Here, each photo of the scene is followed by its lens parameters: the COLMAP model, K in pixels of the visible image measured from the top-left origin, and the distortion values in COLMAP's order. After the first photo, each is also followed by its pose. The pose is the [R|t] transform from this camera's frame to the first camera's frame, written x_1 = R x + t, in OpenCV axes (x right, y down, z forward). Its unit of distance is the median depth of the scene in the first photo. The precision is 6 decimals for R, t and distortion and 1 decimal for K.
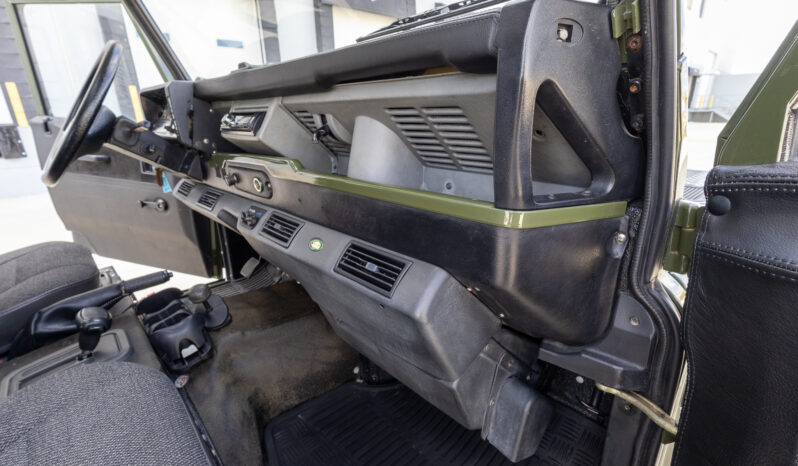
lens RADIAL K [[367.4, 0, 397.5], [0, 367.4, 233.2], [0, 0, 1]] dist [-0.004187, 0.003357]
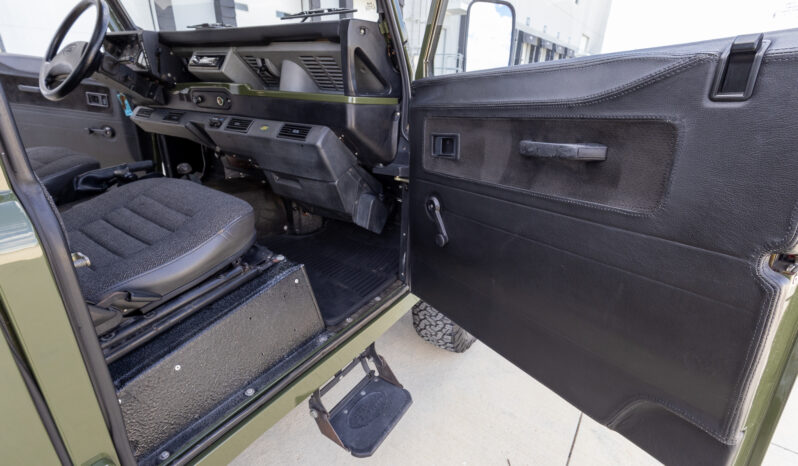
lens RADIAL K [[367.4, 0, 398.9], [0, 367.4, 232.1], [0, 0, 1]] dist [-0.004187, 0.003357]
pose [[0.971711, -0.041546, 0.232491, -0.006912], [0.022515, 0.996218, 0.083921, 0.421439], [-0.235098, -0.076313, 0.968971, -1.050912]]
